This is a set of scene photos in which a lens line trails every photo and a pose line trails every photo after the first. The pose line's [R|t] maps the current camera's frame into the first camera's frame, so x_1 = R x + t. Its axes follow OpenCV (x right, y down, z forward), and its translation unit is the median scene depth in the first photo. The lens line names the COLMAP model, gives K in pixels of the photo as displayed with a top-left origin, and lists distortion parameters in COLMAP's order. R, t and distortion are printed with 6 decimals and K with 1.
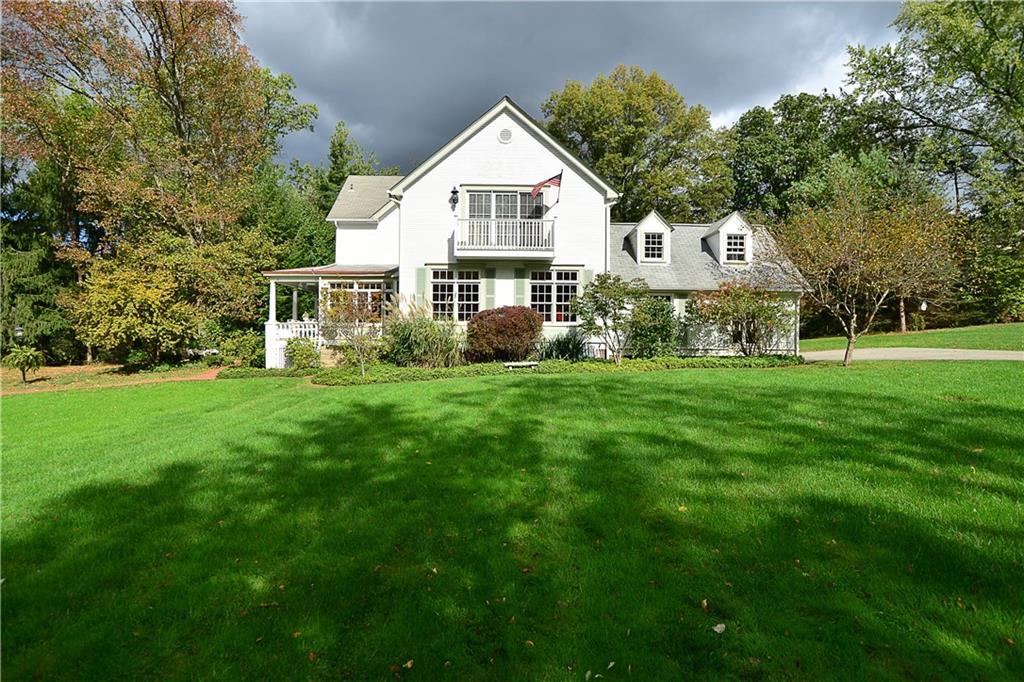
lens RADIAL K [[600.2, 0, 511.7], [0, 600.2, 344.3], [0, 0, 1]] dist [0.000753, 0.000049]
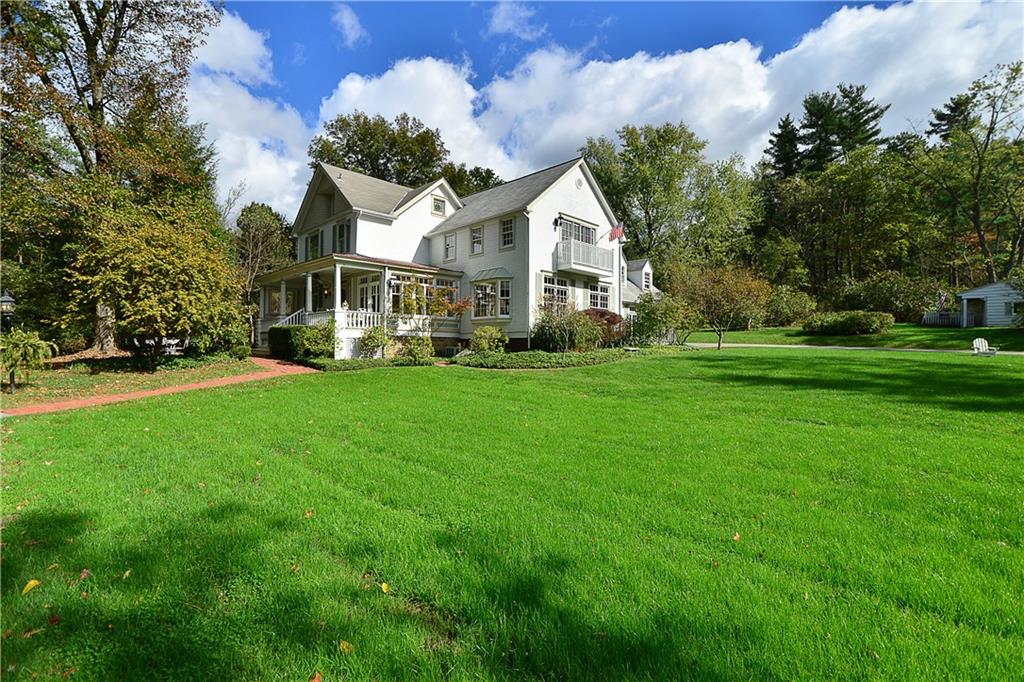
lens RADIAL K [[452.4, 0, 511.7], [0, 452.4, 340.7], [0, 0, 1]] dist [-0.001511, -0.000021]
pose [[0.700194, 0.004034, 0.713941, -0.851333], [-0.003566, 0.999991, -0.002154, 0.013482], [-0.713944, -0.001038, 0.700202, 0.388116]]
